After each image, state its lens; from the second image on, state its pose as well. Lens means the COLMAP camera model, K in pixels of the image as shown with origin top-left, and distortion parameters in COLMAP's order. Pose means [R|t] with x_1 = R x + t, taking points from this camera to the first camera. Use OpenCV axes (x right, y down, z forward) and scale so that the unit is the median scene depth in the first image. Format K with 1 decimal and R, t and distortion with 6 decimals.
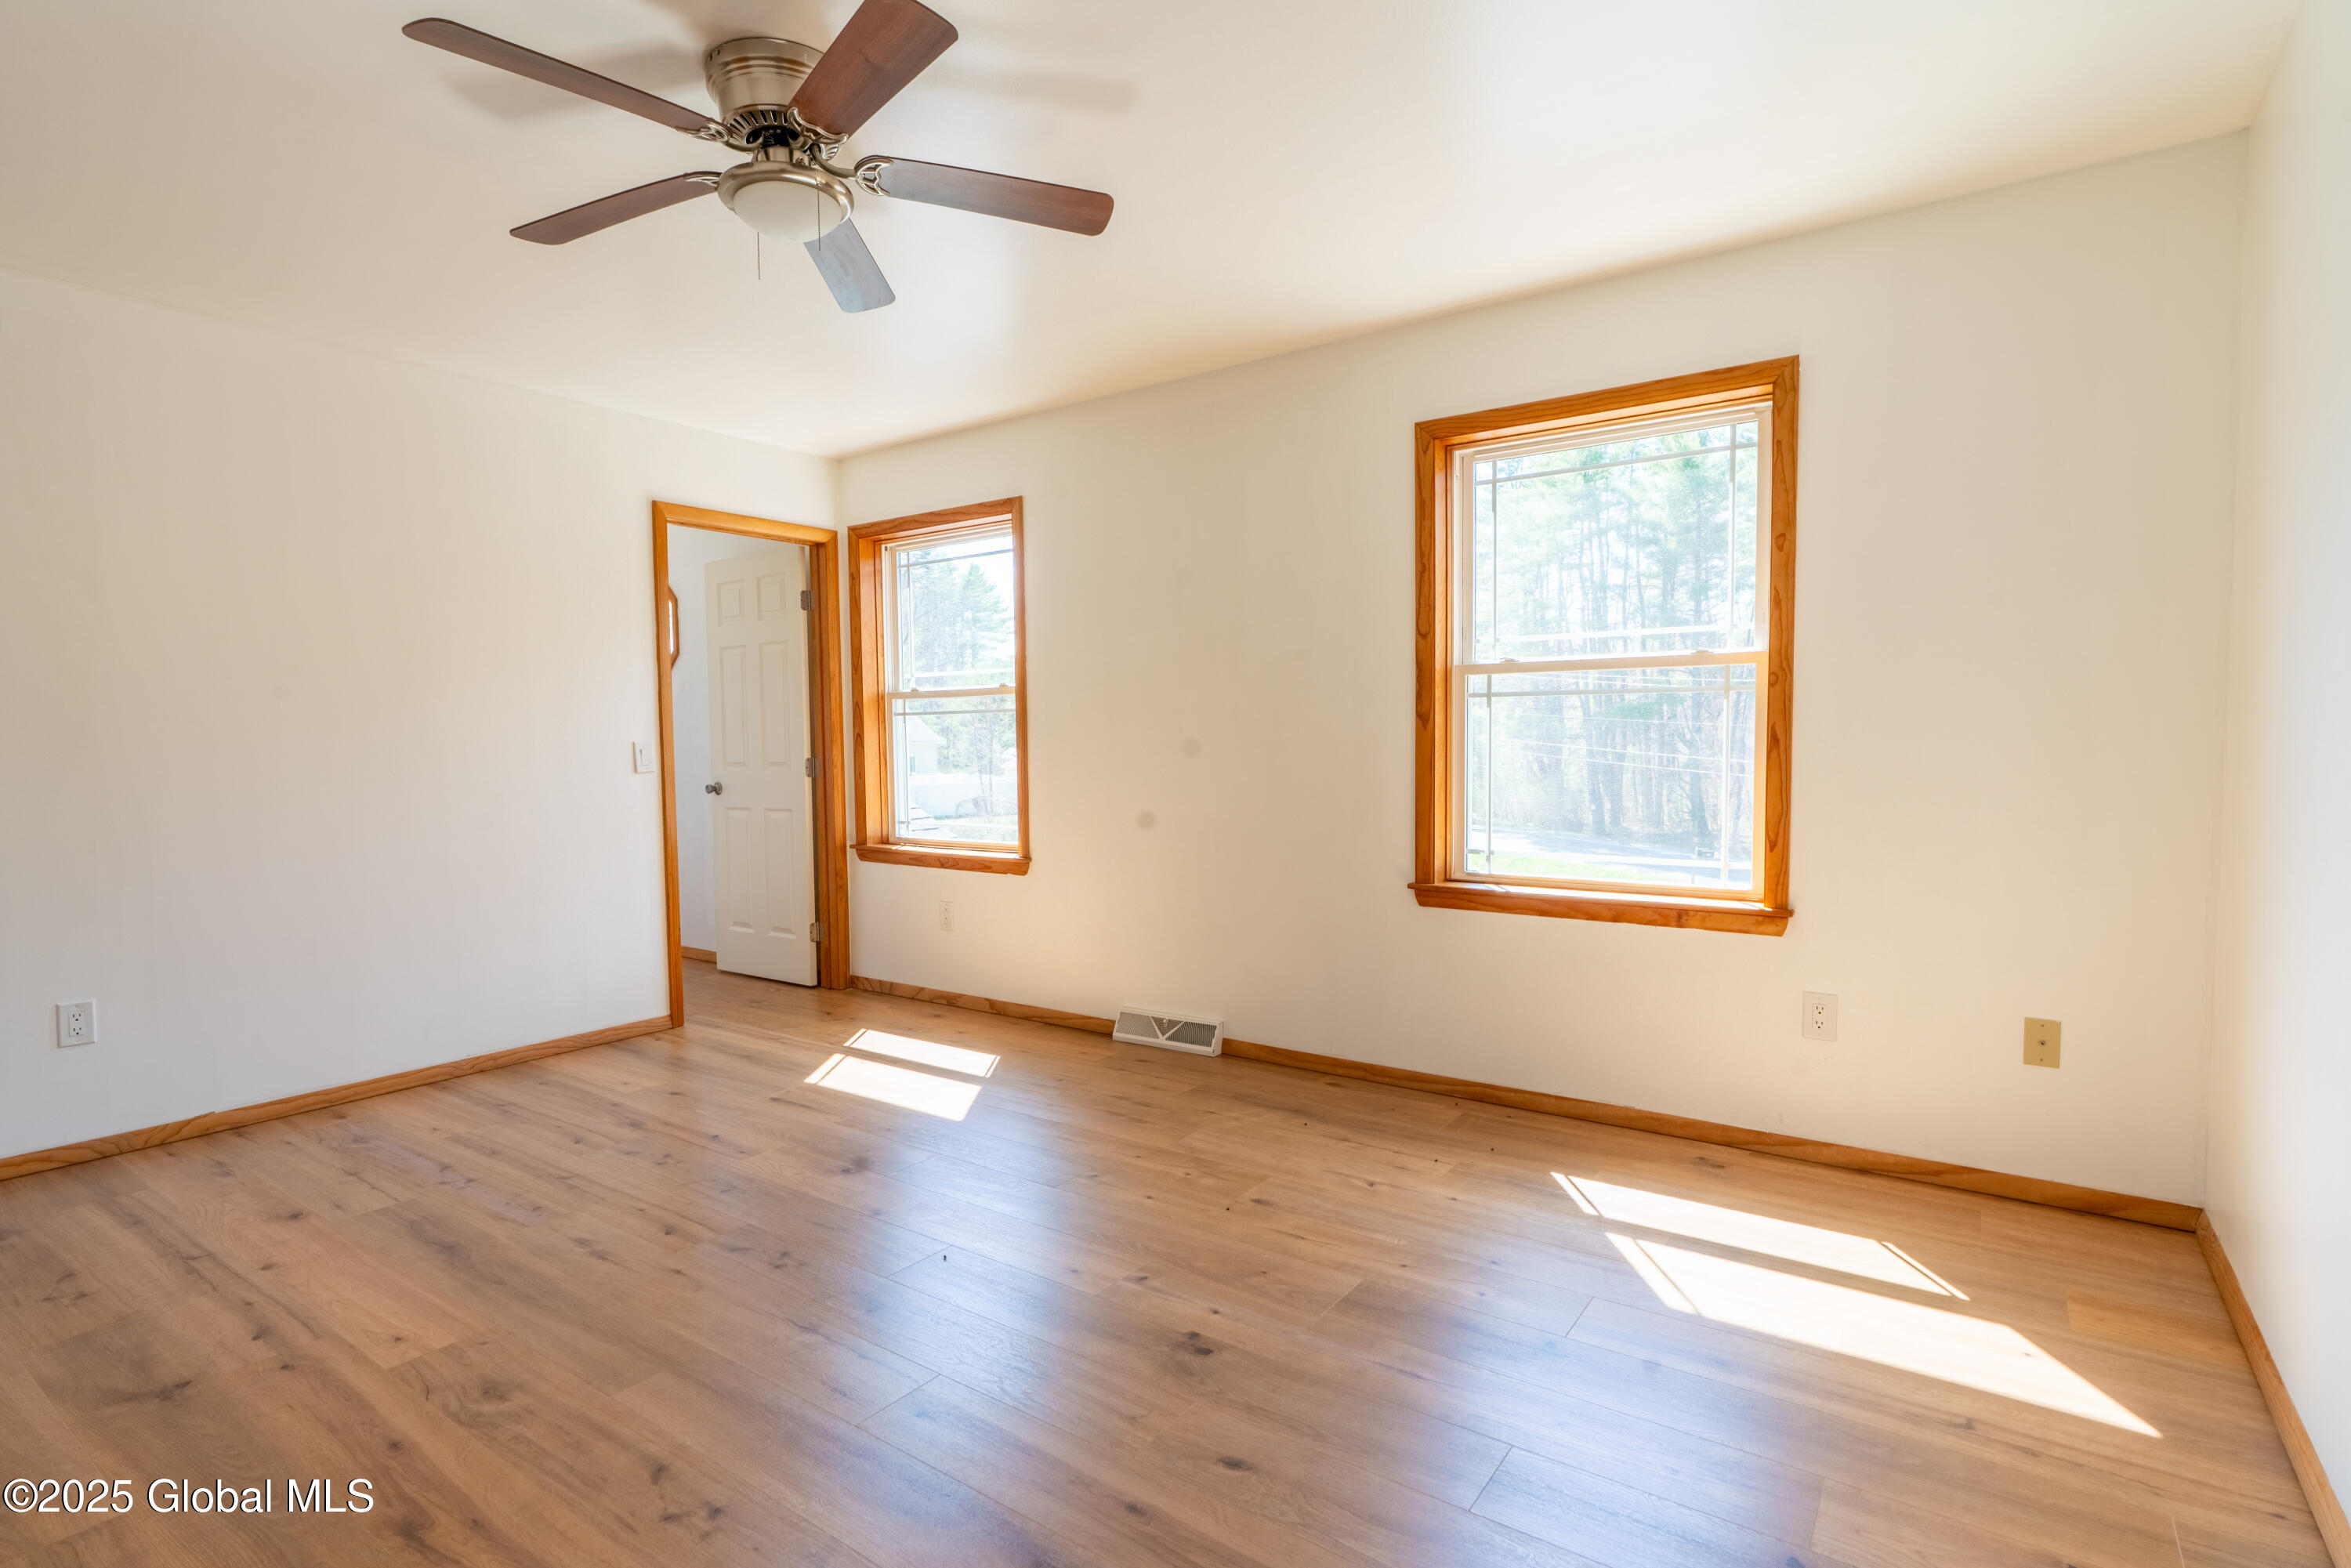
lens RADIAL K [[1094.6, 0, 1191.2], [0, 1094.6, 792.1], [0, 0, 1]] dist [-0.009656, 0.002158]
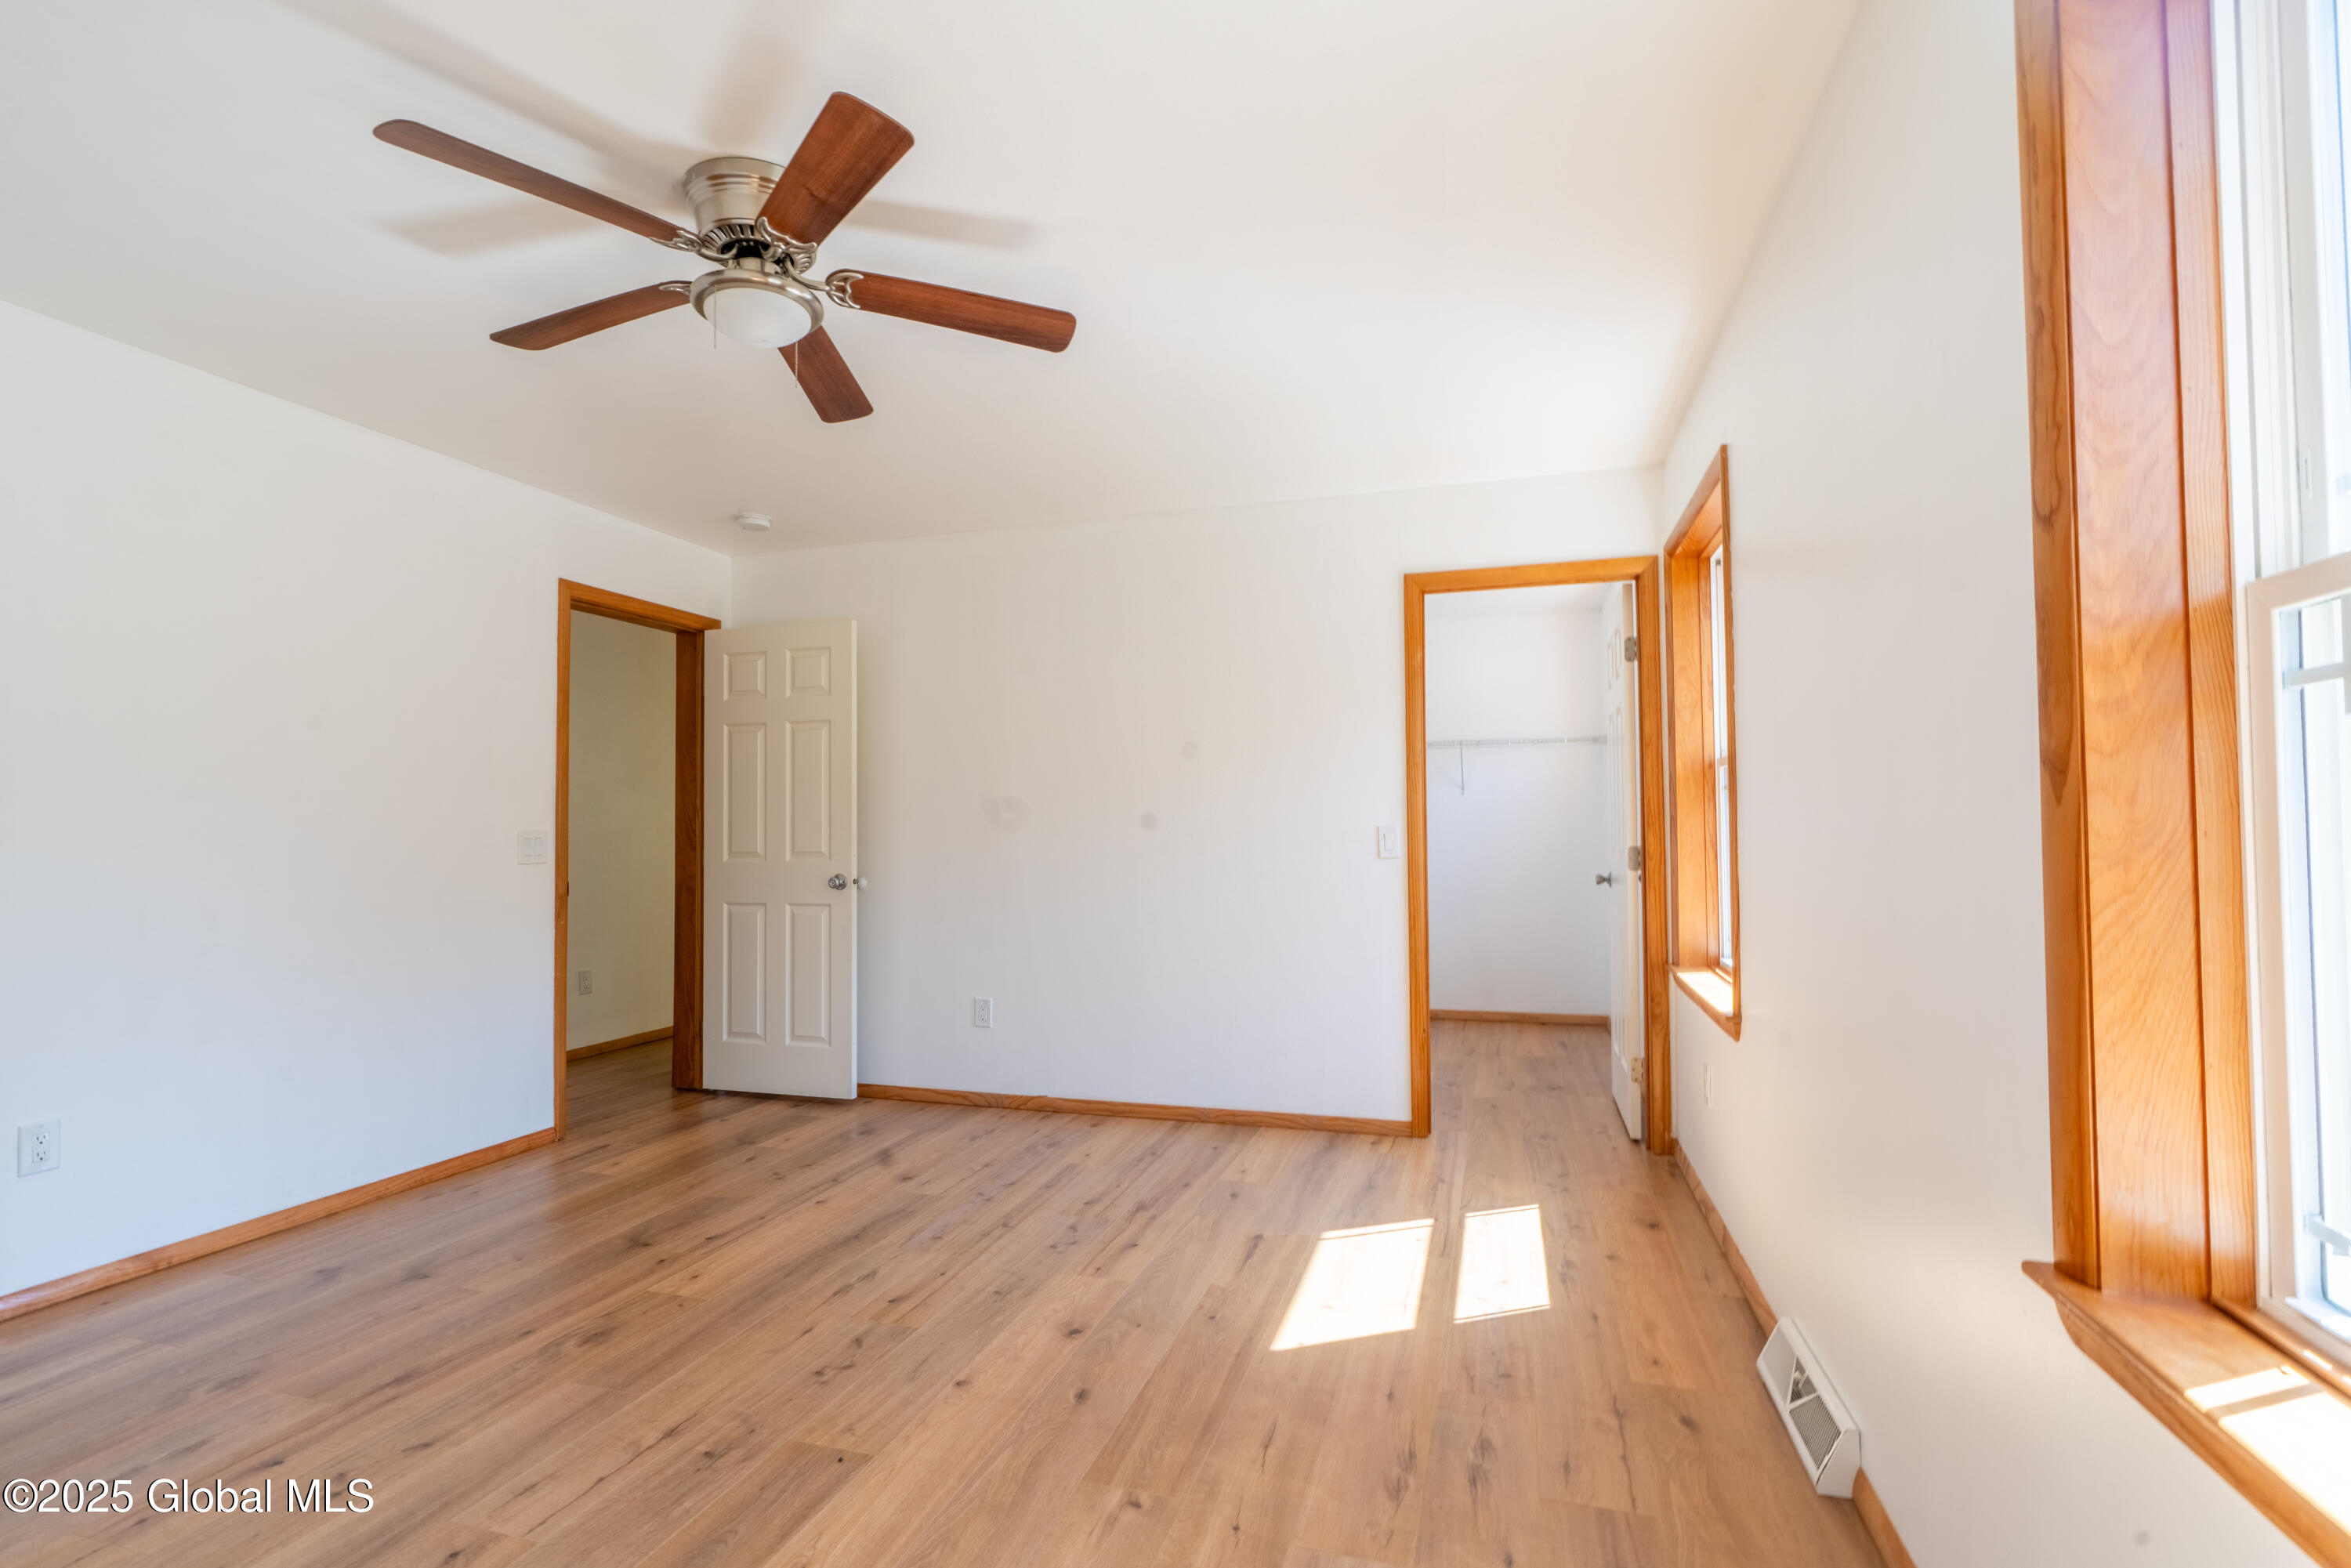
lens RADIAL K [[1094.6, 0, 1184.8], [0, 1094.6, 785.0], [0, 0, 1]] dist [-0.009656, 0.002158]
pose [[0.320686, -0.032044, -0.946643, 0.501691], [-0.038976, 0.998135, -0.046990, -0.041624], [0.946383, 0.051966, 0.318839, 0.737051]]
